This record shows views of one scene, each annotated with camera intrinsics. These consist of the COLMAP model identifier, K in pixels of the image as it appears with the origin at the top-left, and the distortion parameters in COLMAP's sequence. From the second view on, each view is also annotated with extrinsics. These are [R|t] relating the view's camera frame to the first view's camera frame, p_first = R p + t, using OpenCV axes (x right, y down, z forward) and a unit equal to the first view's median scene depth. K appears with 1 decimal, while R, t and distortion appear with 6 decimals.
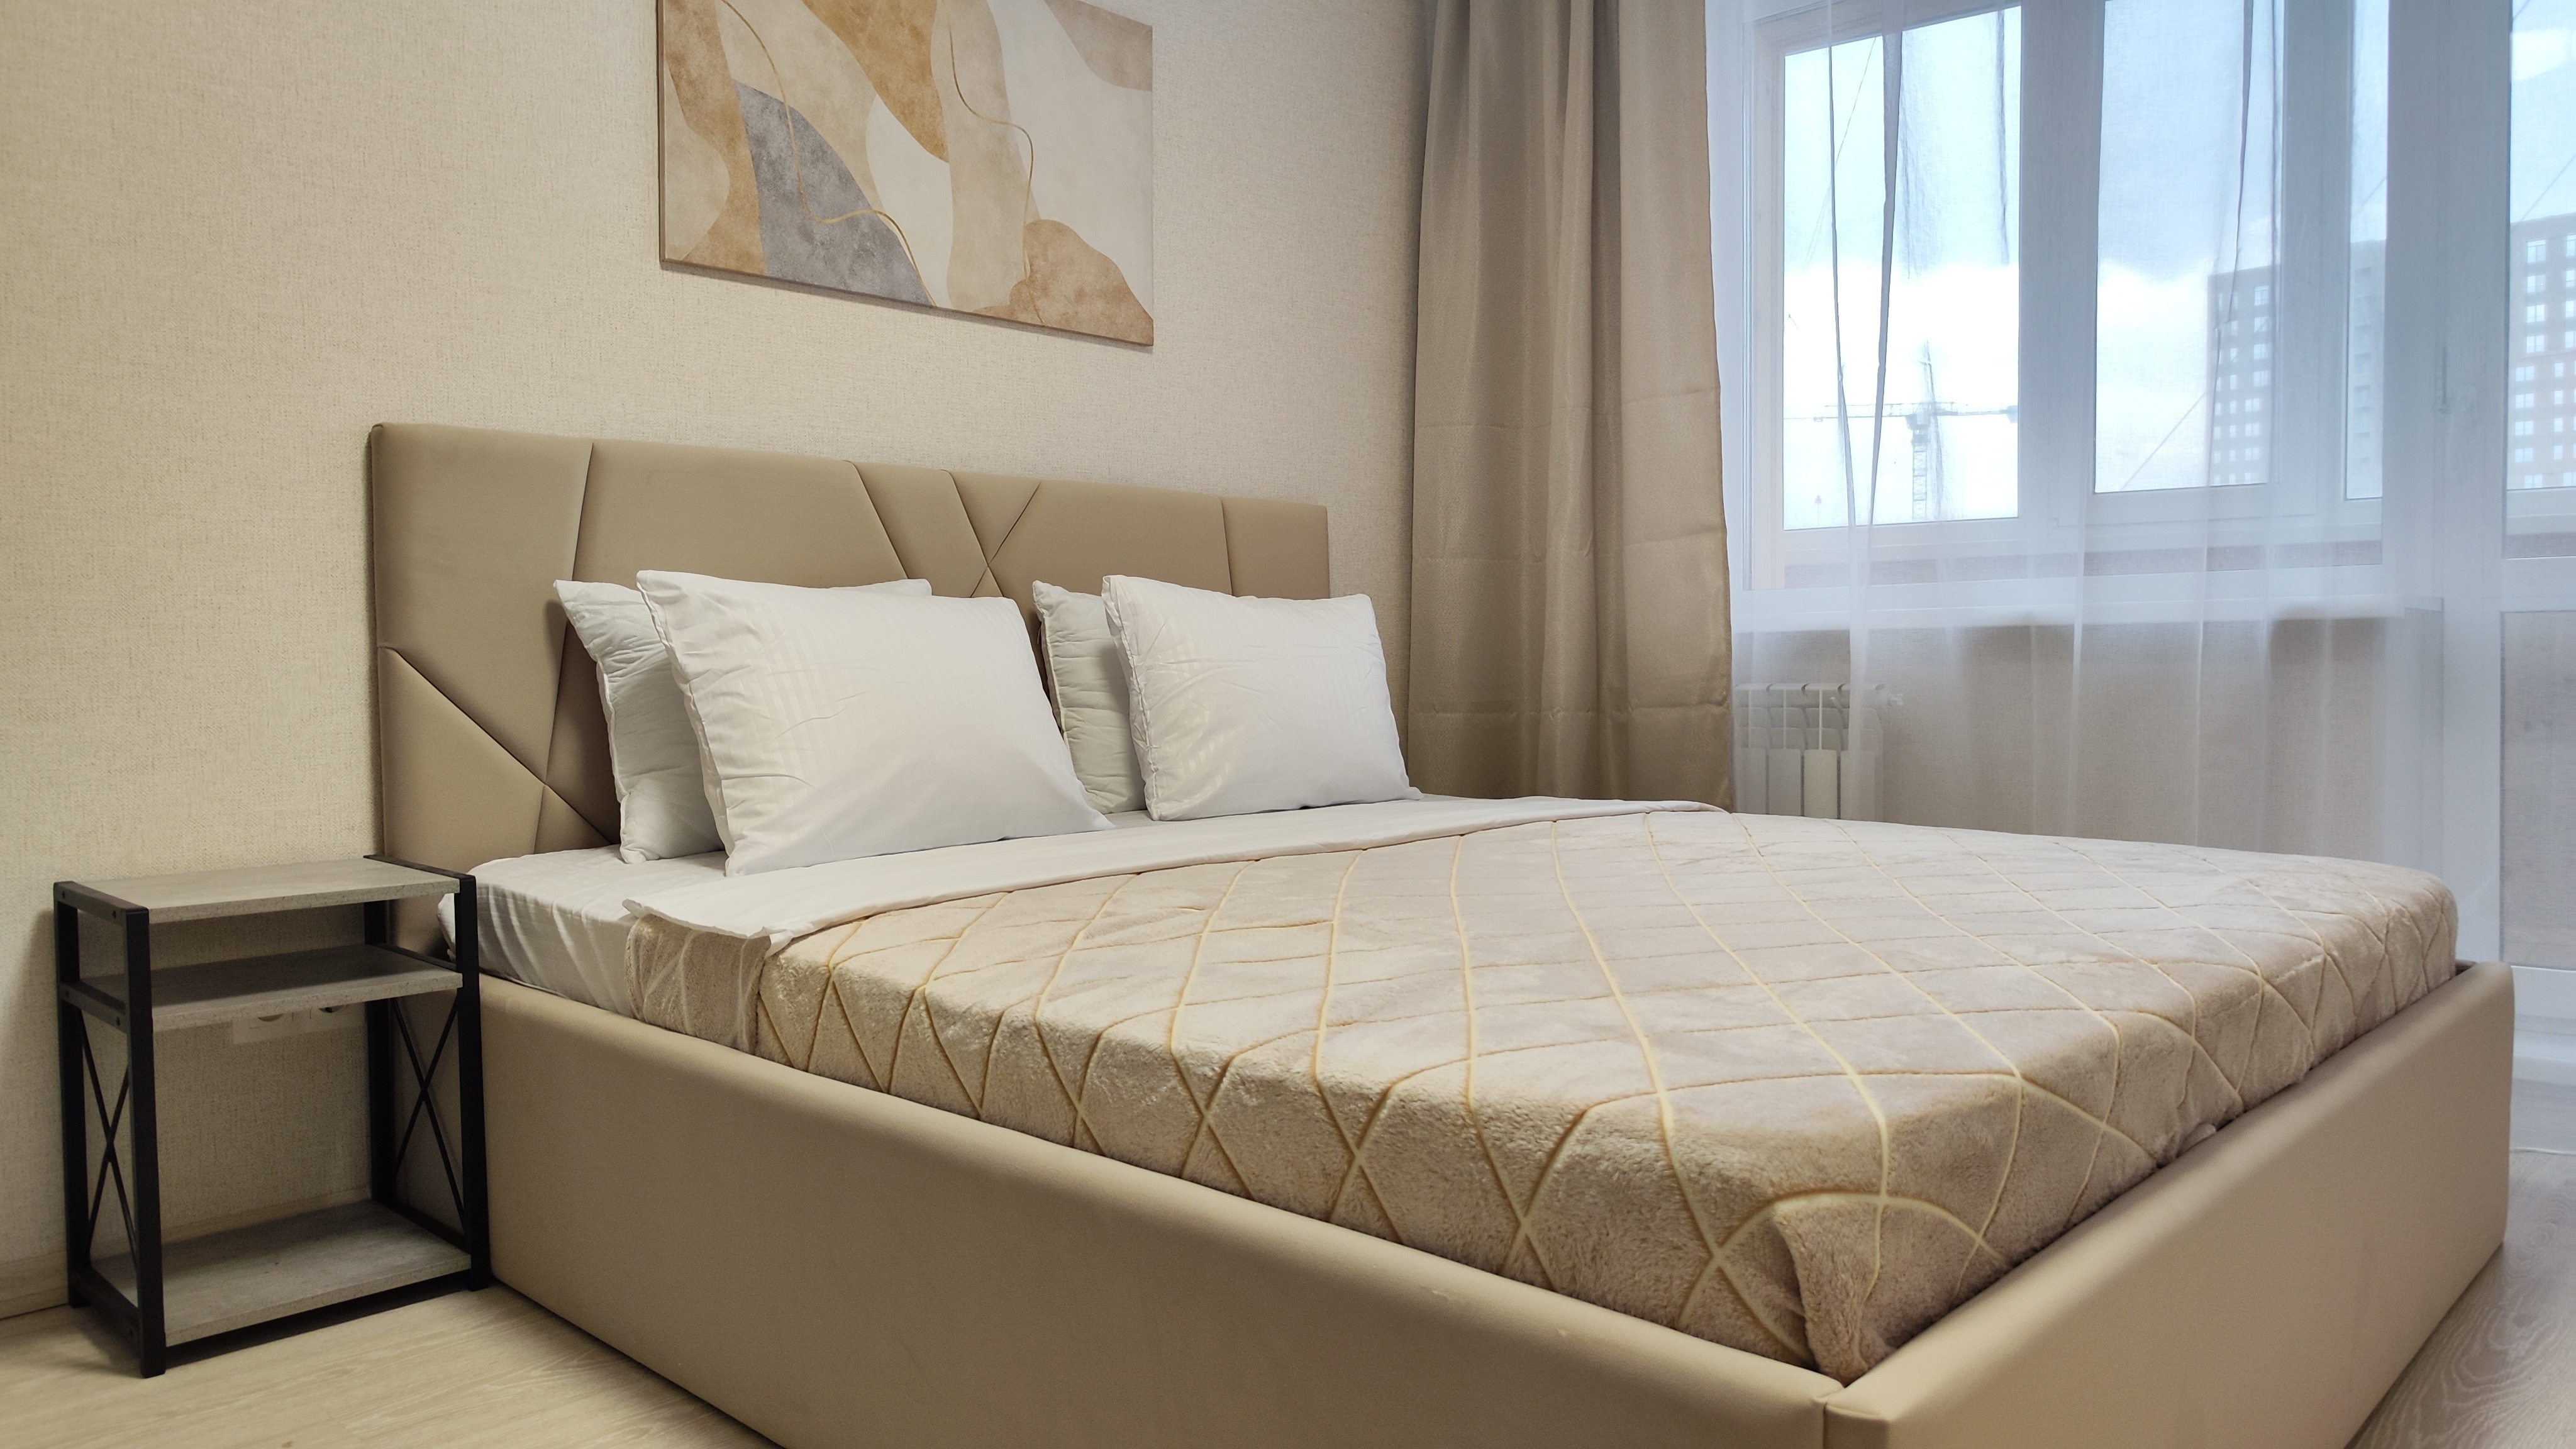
lens RADIAL K [[1770.3, 0, 1282.9], [0, 1770.3, 735.9], [0, 0, 1]] dist [0.074249, -0.053094]
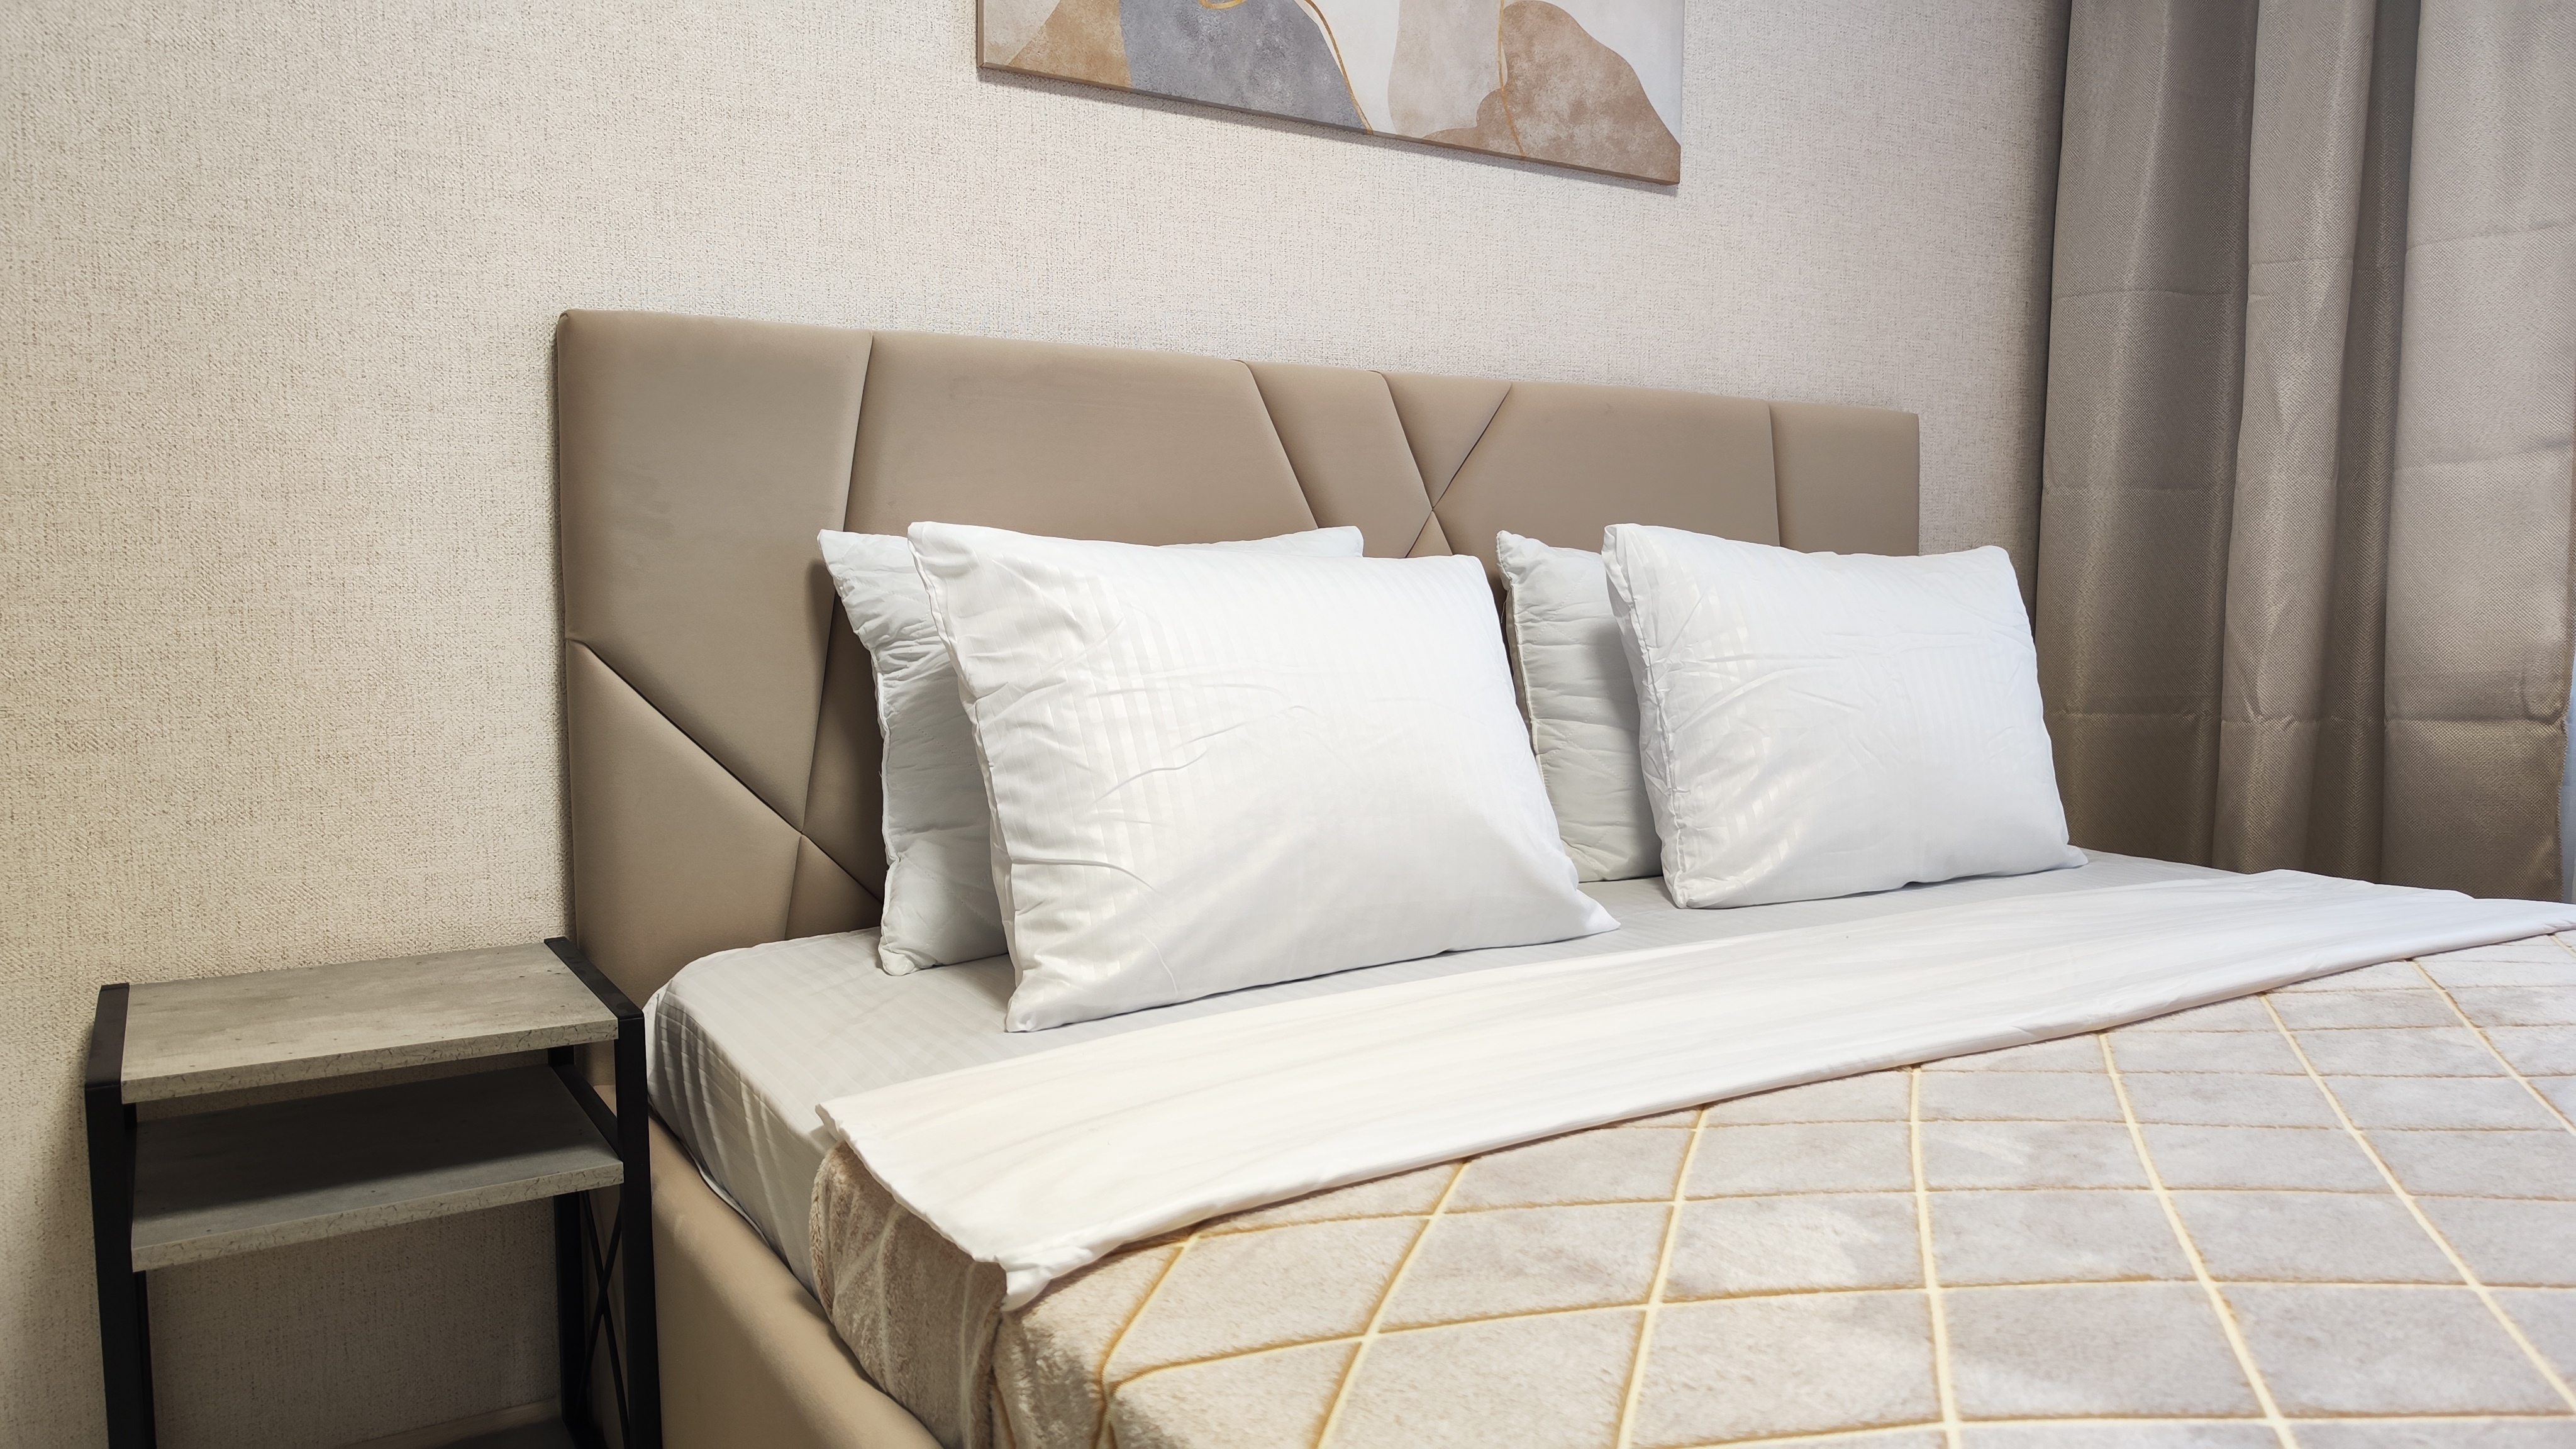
lens RADIAL K [[1727.7, 0, 1263.4], [0, 1727.7, 727.3], [0, 0, 1]] dist [0.022987, -0.000845]
pose [[0.967513, 0.034130, -0.250506, -0.062773], [-0.022306, 0.998506, 0.049888, -0.045515], [0.251834, -0.042679, 0.966829, 0.350969]]
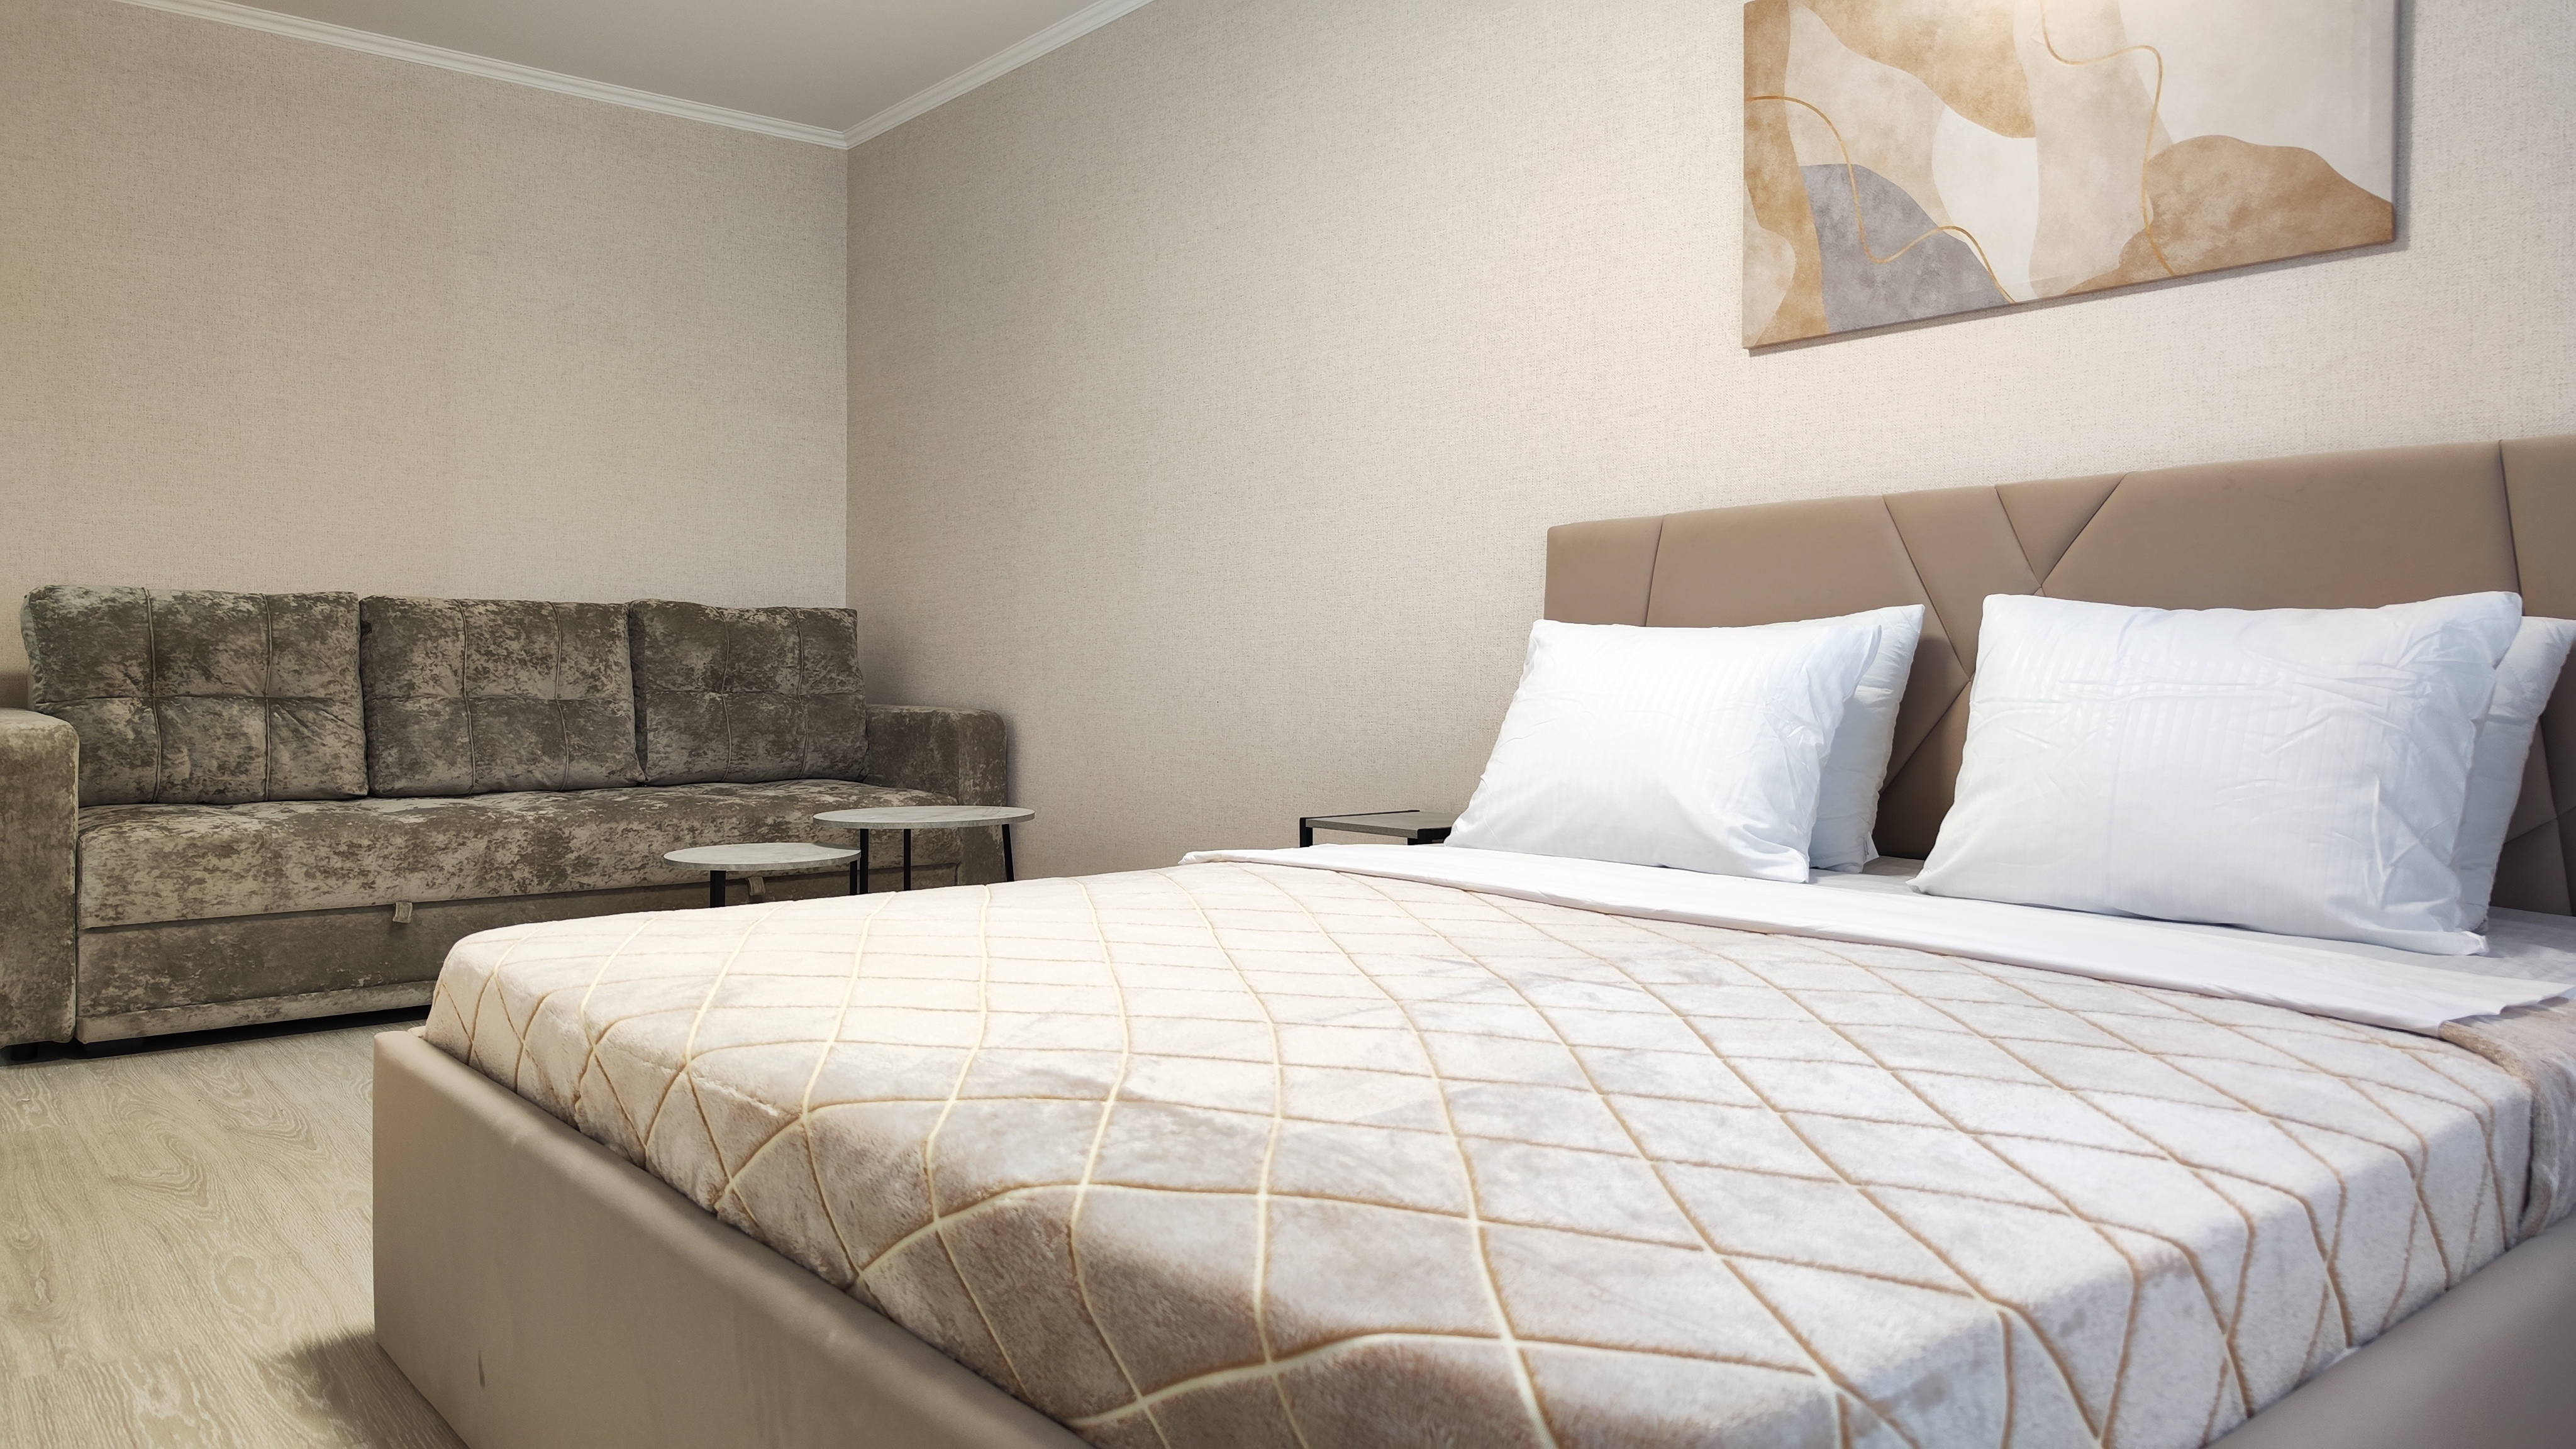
lens RADIAL K [[1769.5, 0, 1286.7], [0, 1769.5, 702.0], [0, 0, 1]] dist [0.023901, -0.001390]
pose [[-0.110564, 0.019383, -0.993680, 0.781483], [-0.045413, 0.998667, 0.024533, -0.047772], [0.992831, 0.047838, -0.109536, 0.784434]]
